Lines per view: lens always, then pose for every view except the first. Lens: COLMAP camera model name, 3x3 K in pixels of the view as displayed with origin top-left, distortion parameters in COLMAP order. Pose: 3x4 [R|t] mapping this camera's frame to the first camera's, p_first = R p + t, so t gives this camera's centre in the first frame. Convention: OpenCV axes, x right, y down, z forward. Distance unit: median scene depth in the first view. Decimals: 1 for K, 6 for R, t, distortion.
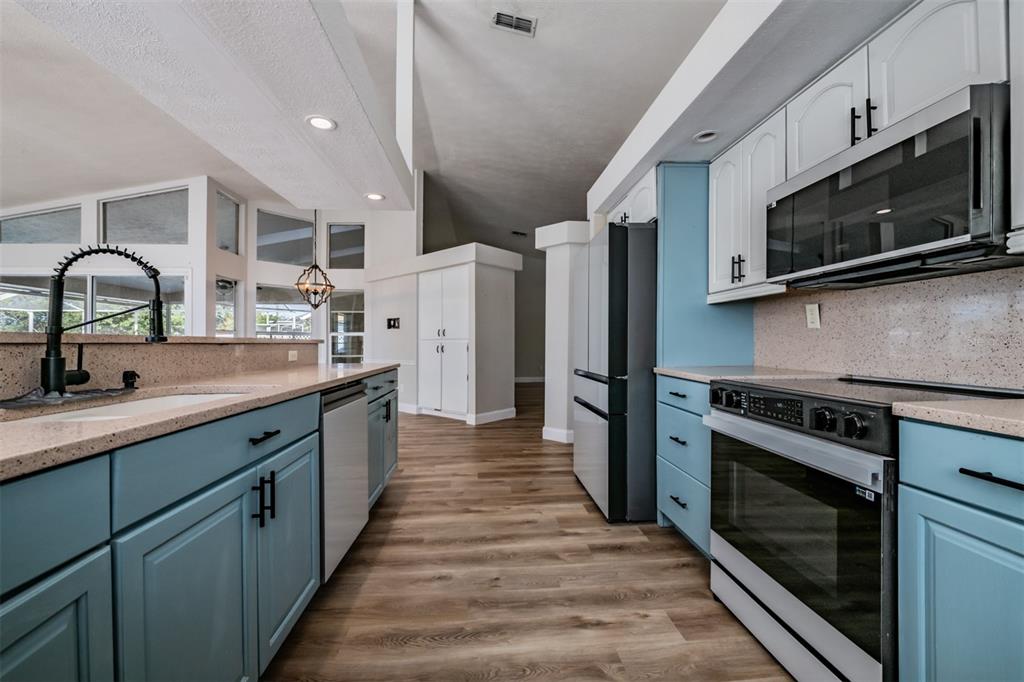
lens RADIAL K [[405.0, 0, 513.4], [0, 405.0, 336.2], [0, 0, 1]] dist [-0.010086, -0.000153]
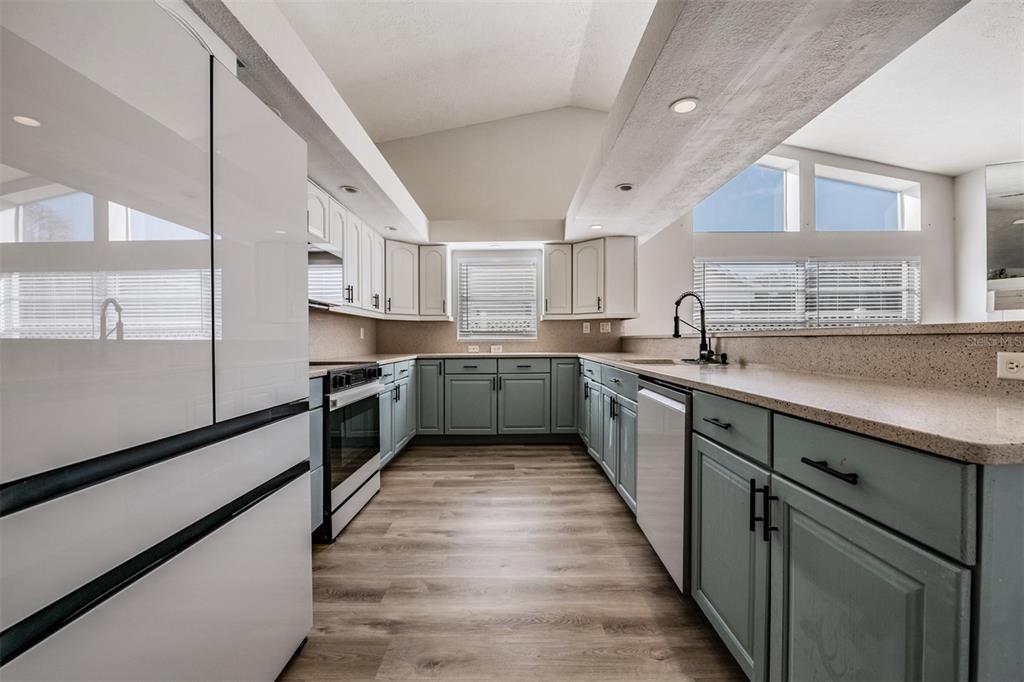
lens RADIAL K [[400.5, 0, 512.2], [0, 400.5, 346.3], [0, 0, 1]] dist [-0.011177, -0.000388]
pose [[-0.996569, 0.010615, 0.082079, -0.127537], [0.010370, 0.999940, -0.003408, 0.032700], [-0.082110, -0.002545, -0.996620, 1.662482]]
